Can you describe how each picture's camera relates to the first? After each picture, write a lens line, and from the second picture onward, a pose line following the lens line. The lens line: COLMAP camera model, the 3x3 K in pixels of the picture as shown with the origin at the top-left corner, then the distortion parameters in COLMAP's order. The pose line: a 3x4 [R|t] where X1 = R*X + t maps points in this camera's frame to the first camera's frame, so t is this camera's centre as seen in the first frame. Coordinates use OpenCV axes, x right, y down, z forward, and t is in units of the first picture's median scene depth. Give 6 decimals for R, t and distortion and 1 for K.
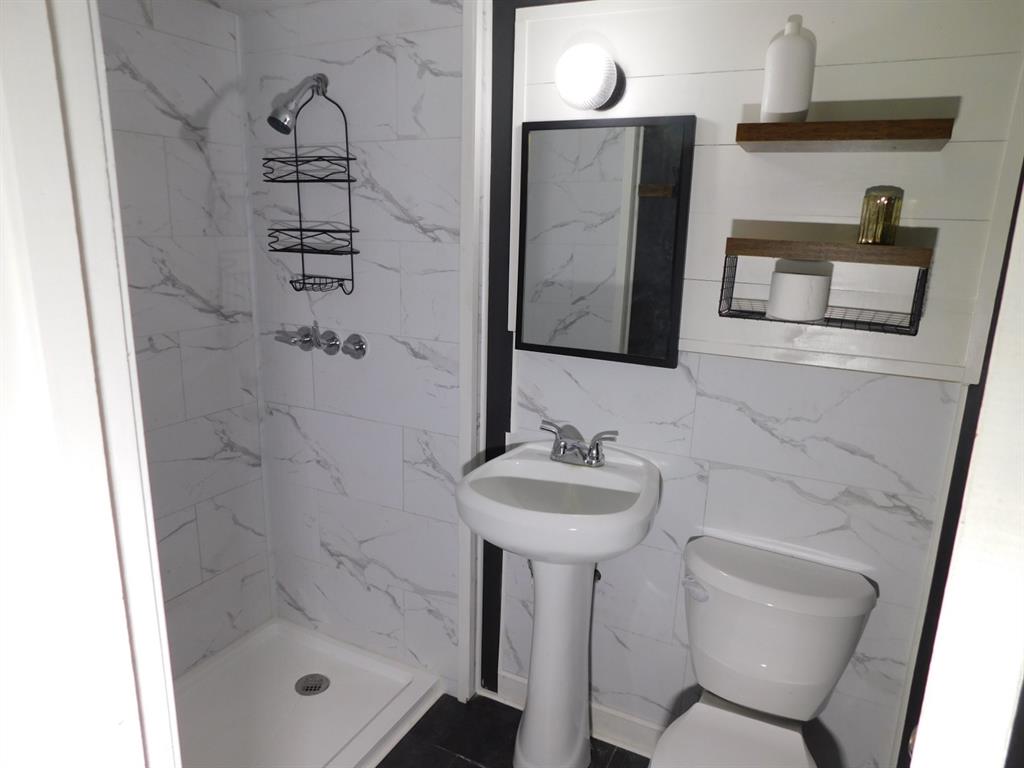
lens RADIAL K [[686.7, 0, 512.0], [0, 686.7, 384.0], [0, 0, 1]] dist [-0.069797, 0.049892]
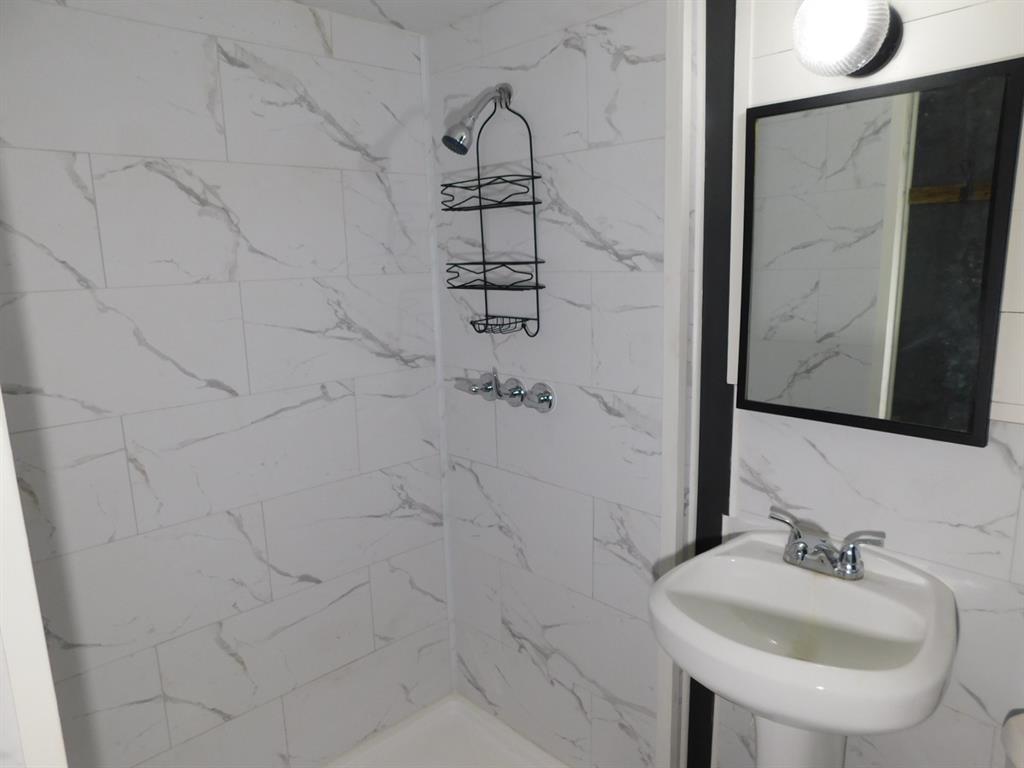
lens RADIAL K [[686.7, 0, 512.0], [0, 686.7, 384.0], [0, 0, 1]] dist [-0.069797, 0.049892]
pose [[0.944559, 0.010884, -0.328162, 0.016516], [-0.026133, 0.998772, -0.042094, -0.037404], [0.327301, 0.048336, 0.943683, 0.198919]]
